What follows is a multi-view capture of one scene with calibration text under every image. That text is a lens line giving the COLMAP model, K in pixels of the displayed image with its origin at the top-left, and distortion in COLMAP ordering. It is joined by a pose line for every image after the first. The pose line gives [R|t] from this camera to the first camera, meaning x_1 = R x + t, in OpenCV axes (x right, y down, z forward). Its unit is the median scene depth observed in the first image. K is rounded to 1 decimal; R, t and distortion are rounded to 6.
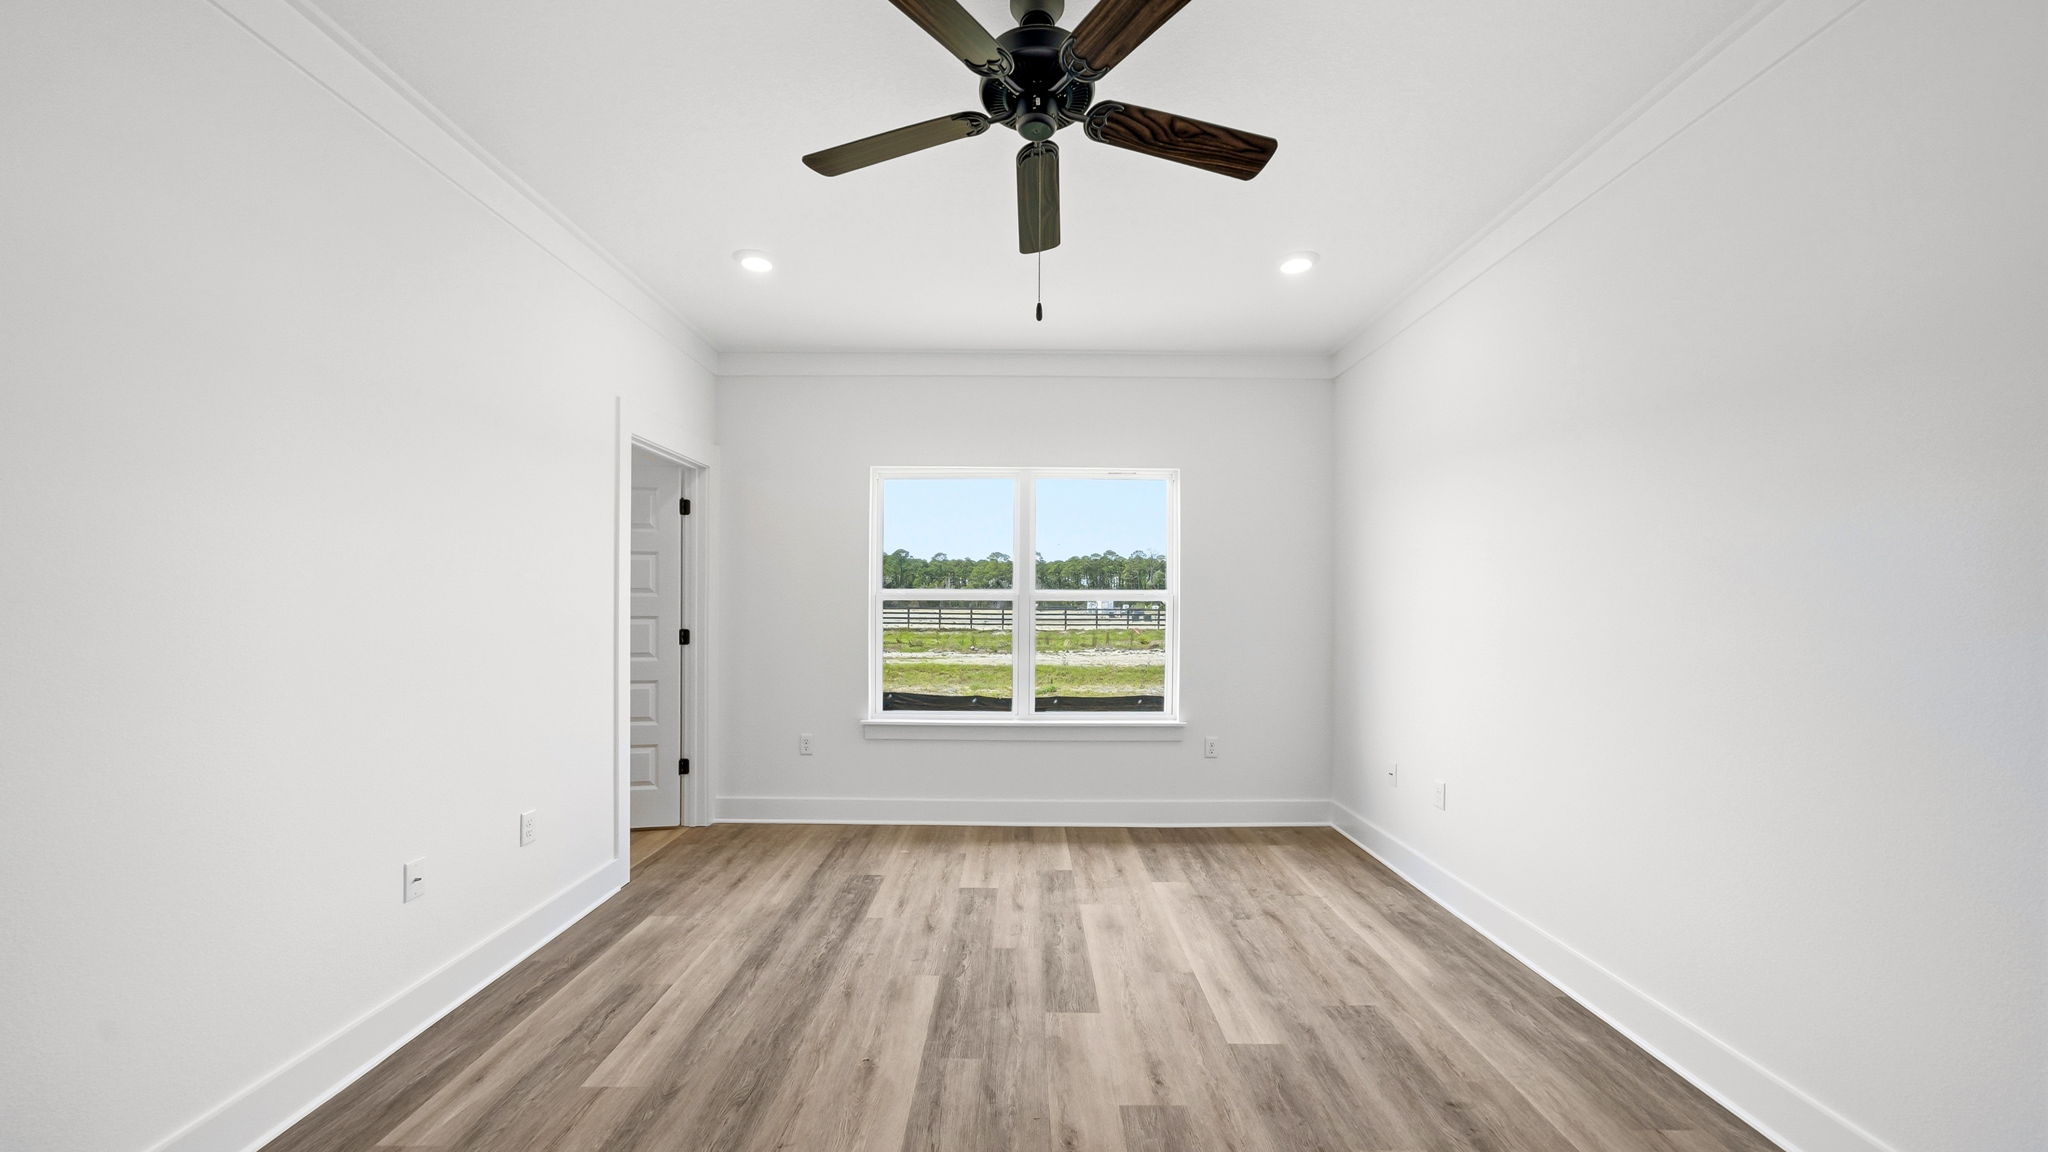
lens RADIAL K [[714.8, 0, 1024.4], [0, 714.8, 606.9], [0, 0, 1]] dist [-0.030697, 0.019224]
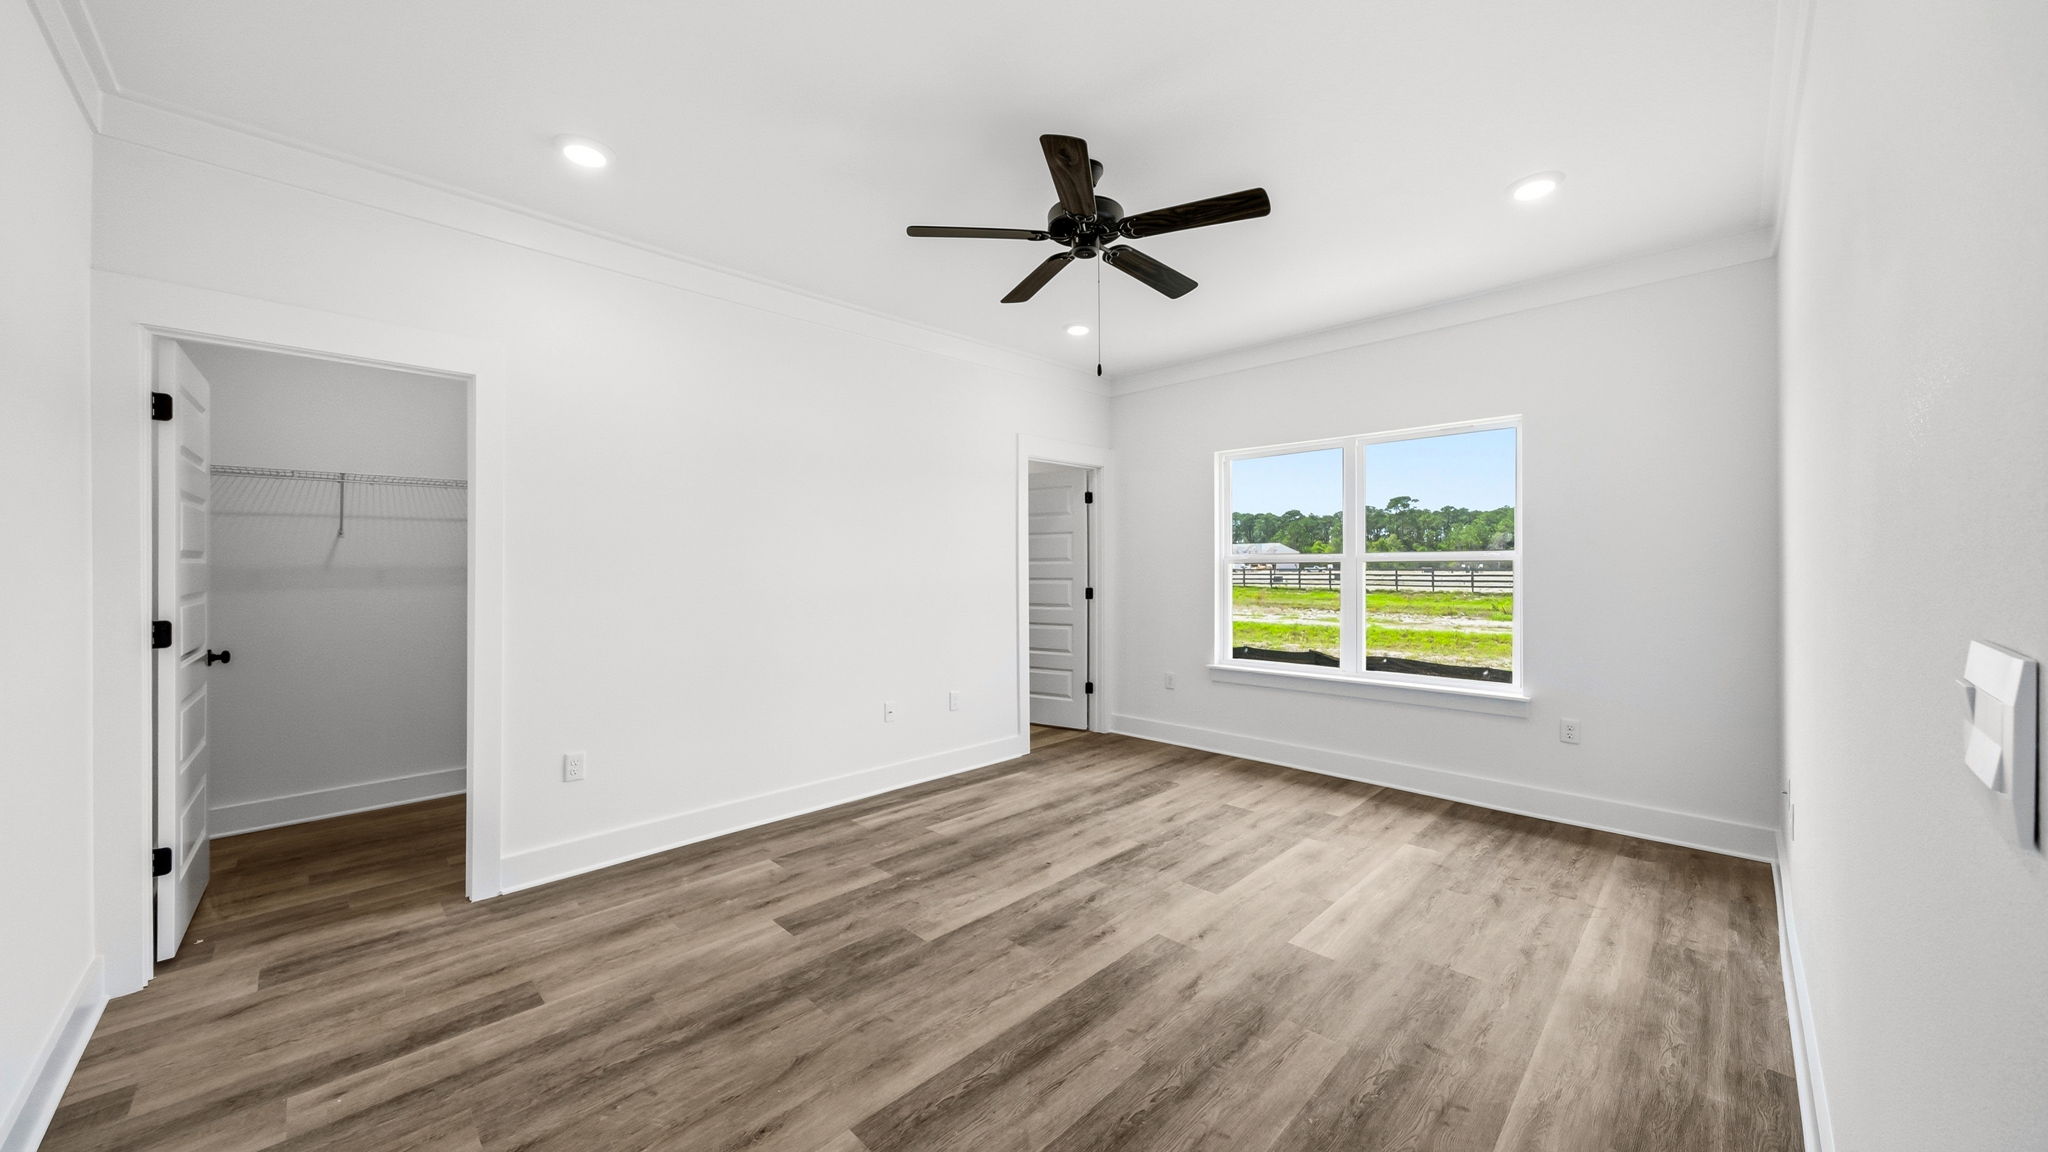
lens RADIAL K [[719.2, 0, 1024.0], [0, 719.2, 576.0], [0, 0, 1]] dist [-0.000167, 0.000017]
pose [[0.707982, -0.001400, -0.706229, 0.525519], [0.008317, 0.999945, 0.006355, 0.000322], [0.706181, -0.010373, 0.707955, -0.091413]]
